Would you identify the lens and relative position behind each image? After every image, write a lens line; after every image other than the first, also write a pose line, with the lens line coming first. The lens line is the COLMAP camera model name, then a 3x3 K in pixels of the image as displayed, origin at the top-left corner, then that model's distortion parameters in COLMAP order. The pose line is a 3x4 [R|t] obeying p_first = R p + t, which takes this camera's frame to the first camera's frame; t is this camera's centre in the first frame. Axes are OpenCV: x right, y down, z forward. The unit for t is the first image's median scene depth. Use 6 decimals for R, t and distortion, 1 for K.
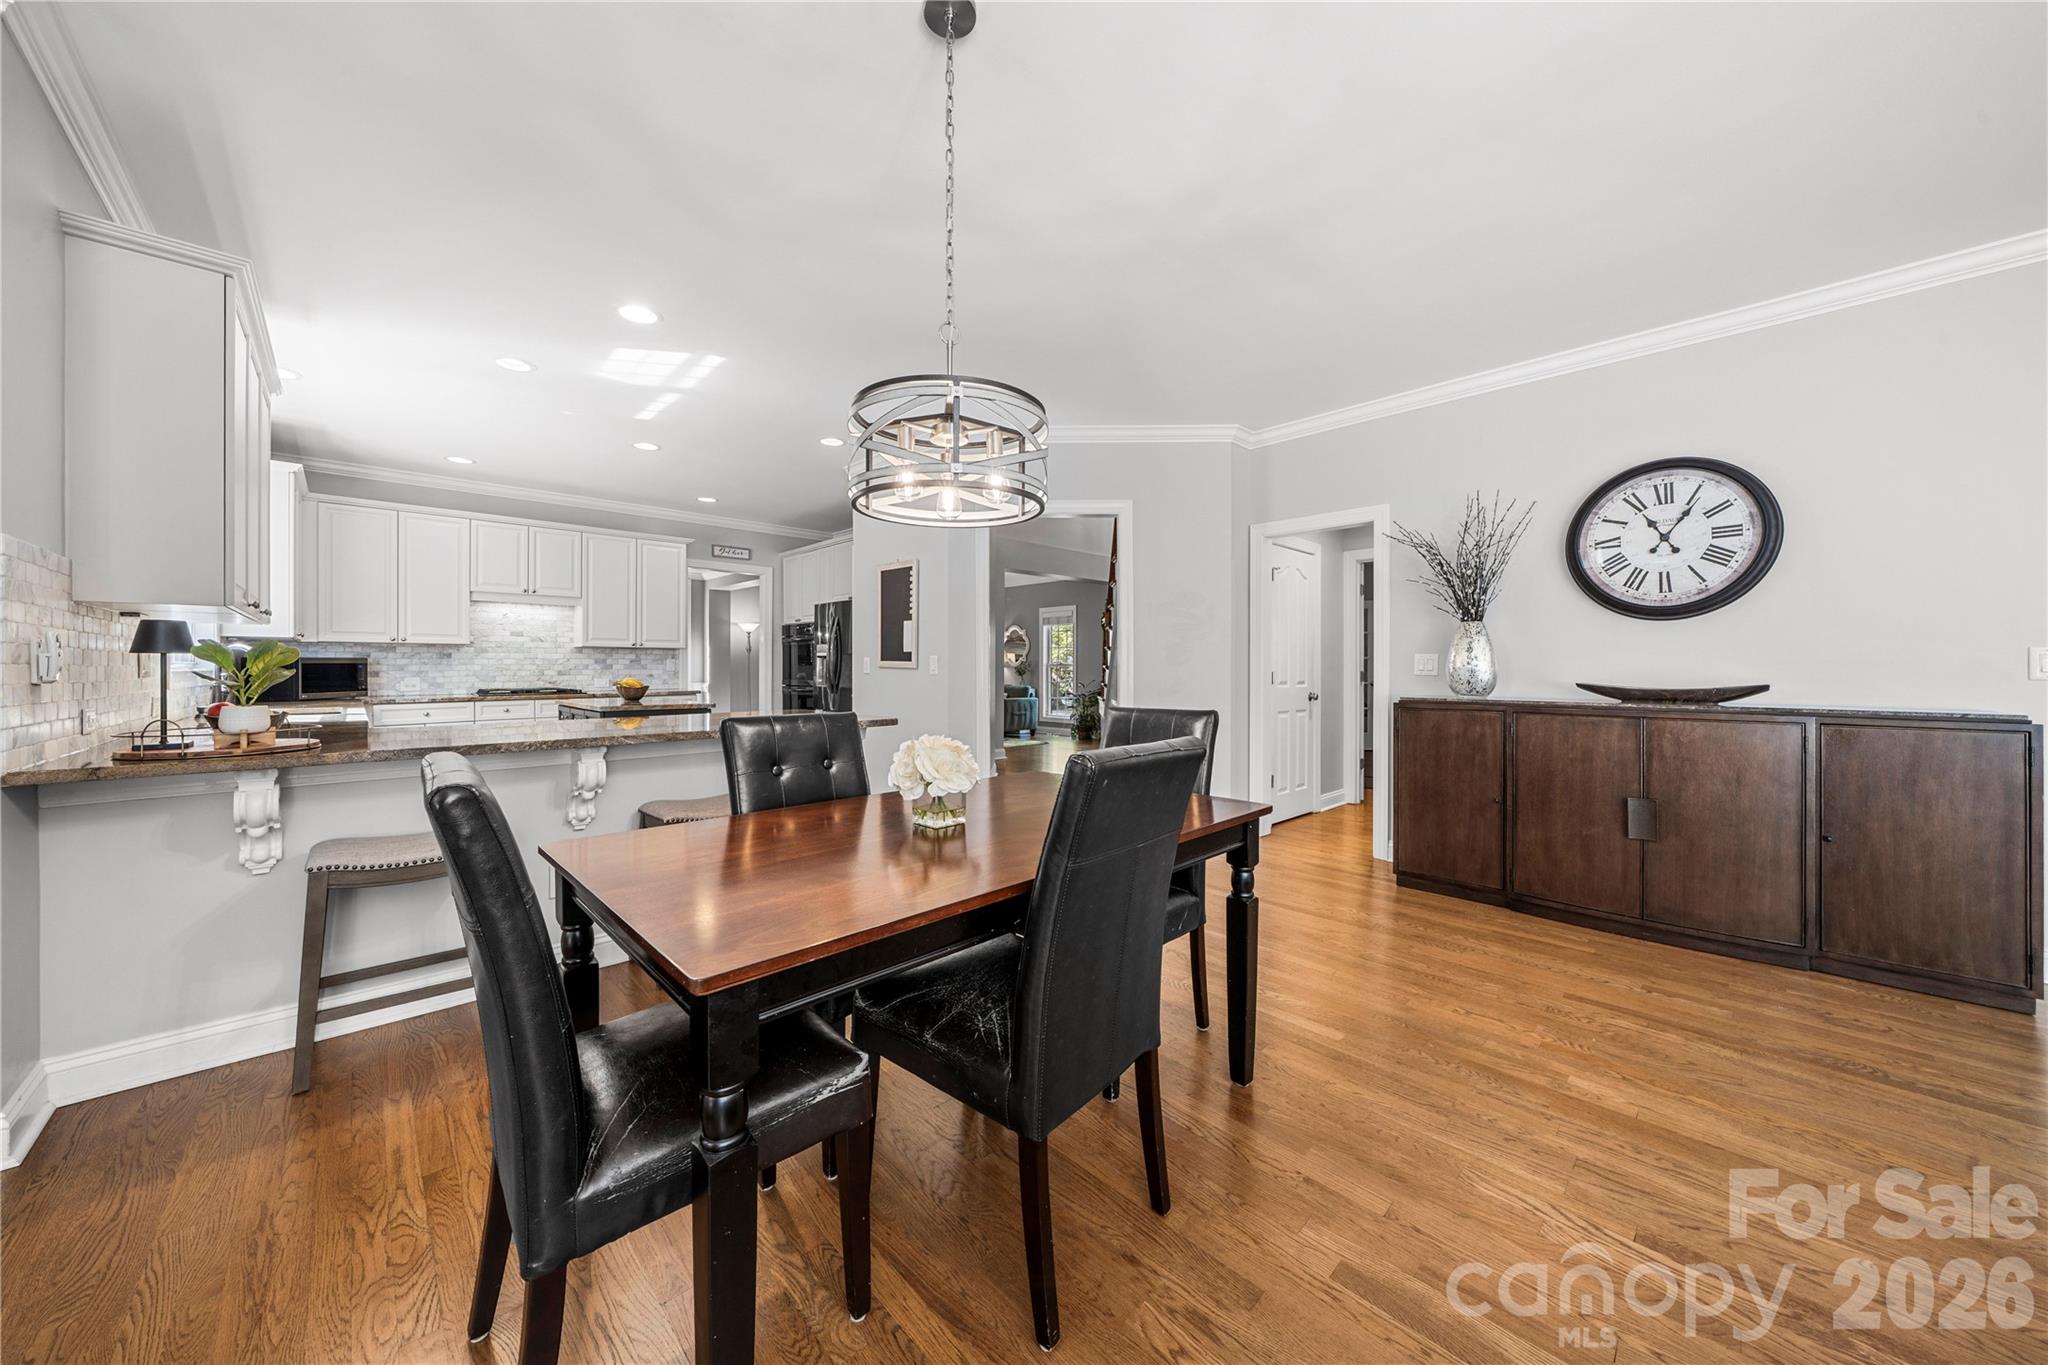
lens RADIAL K [[705.0, 0, 1014.8], [0, 705.0, 669.1], [0, 0, 1]] dist [0.000780, 0.000038]
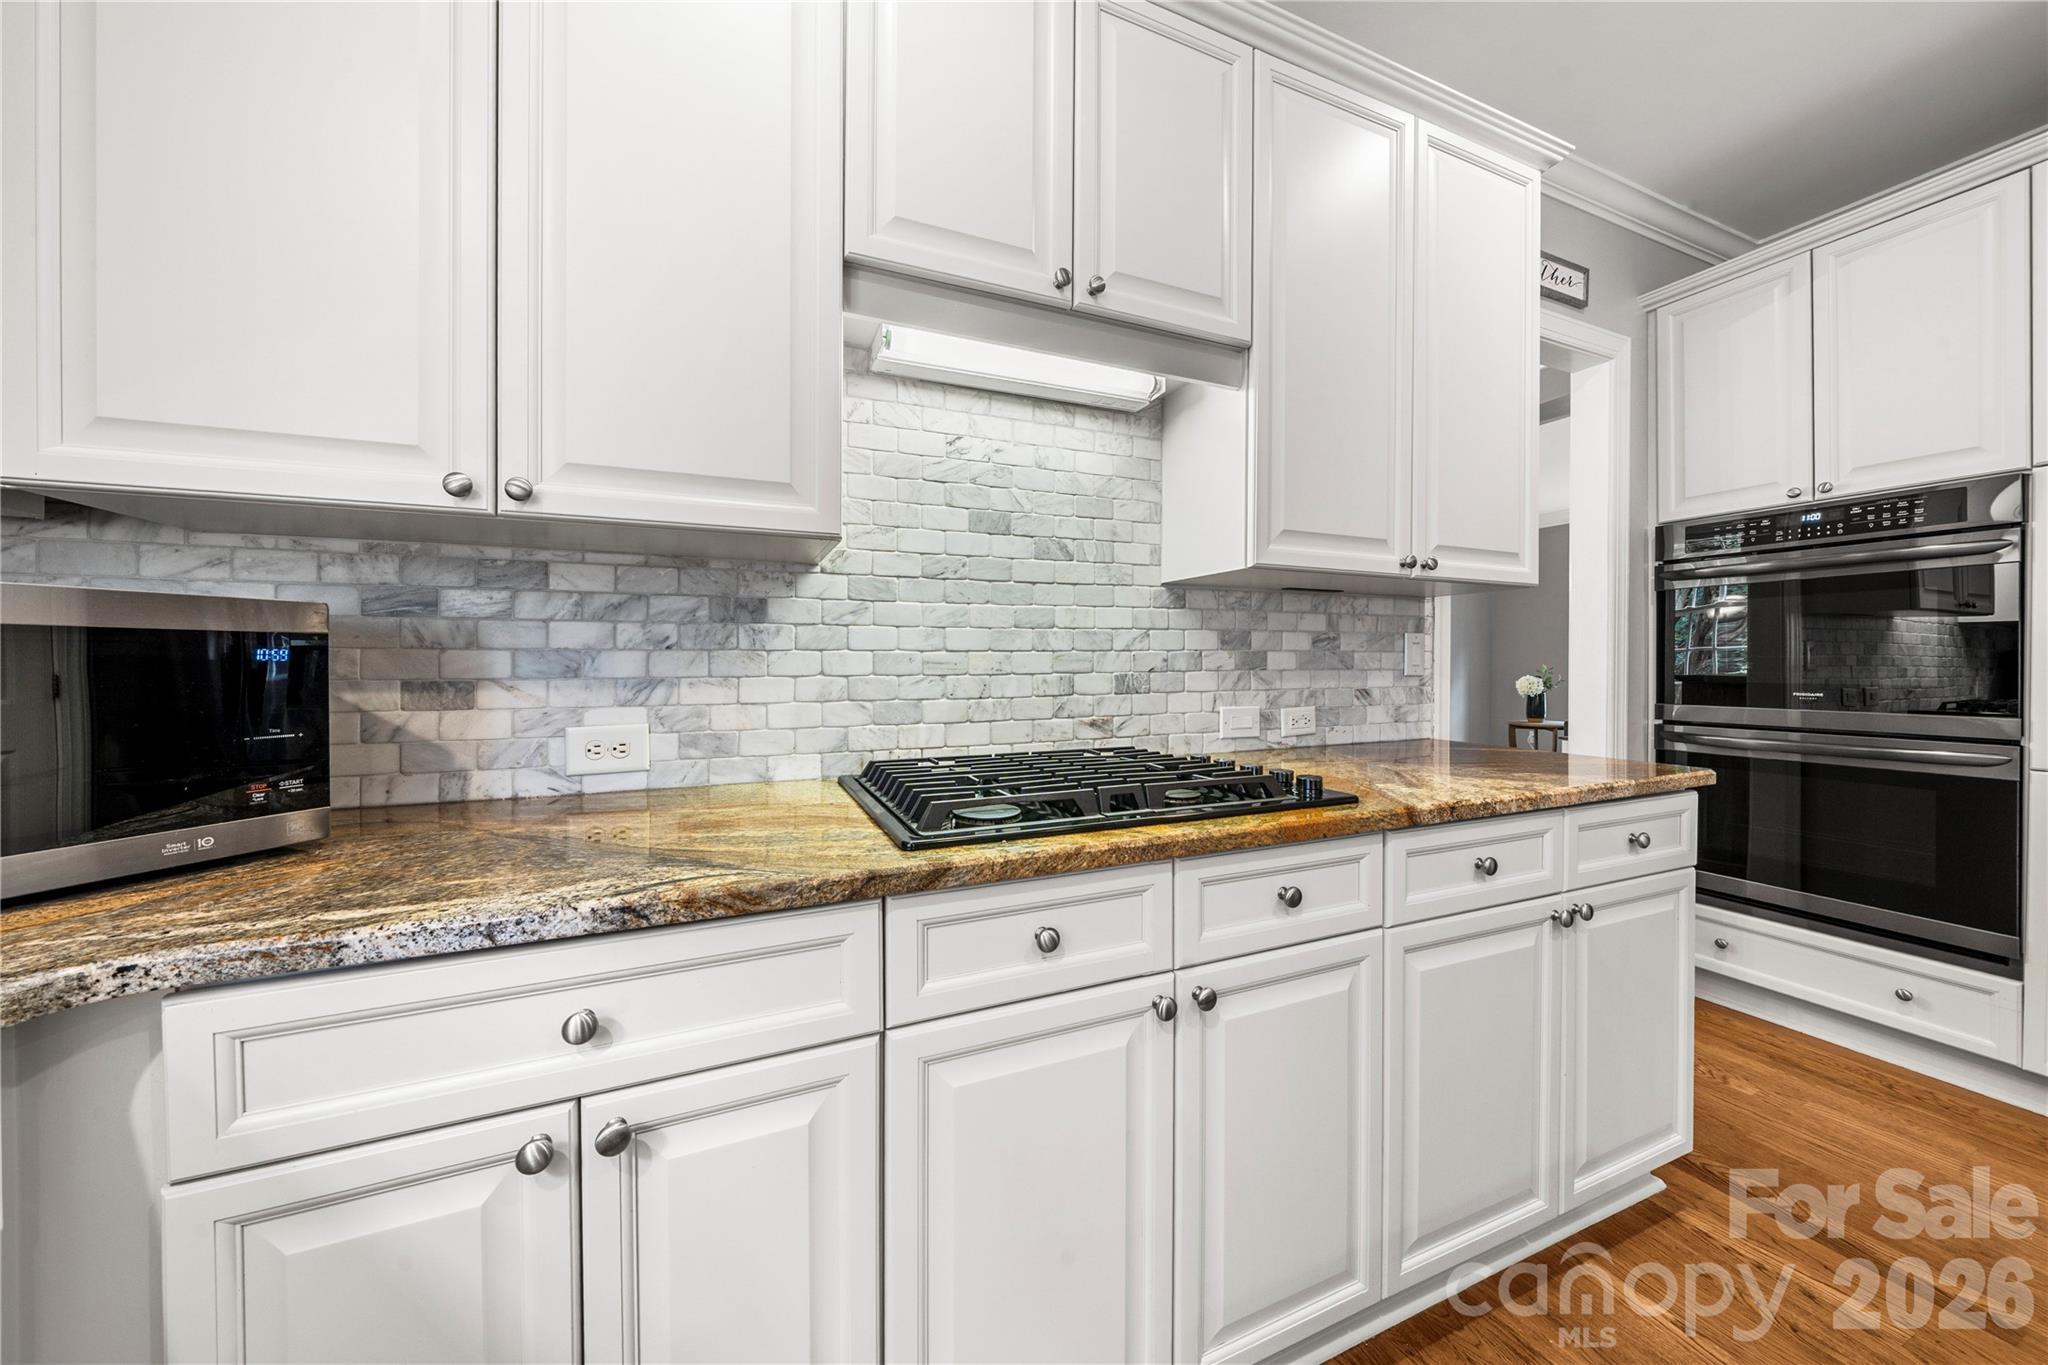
lens RADIAL K [[705.0, 0, 1014.8], [0, 705.0, 669.1], [0, 0, 1]] dist [0.000780, 0.000038]
pose [[0.935639, -0.000405, -0.352957, -0.644377], [0.001080, 0.999998, 0.001717, -0.000488], [0.352955, -0.001988, 0.935638, 0.816670]]
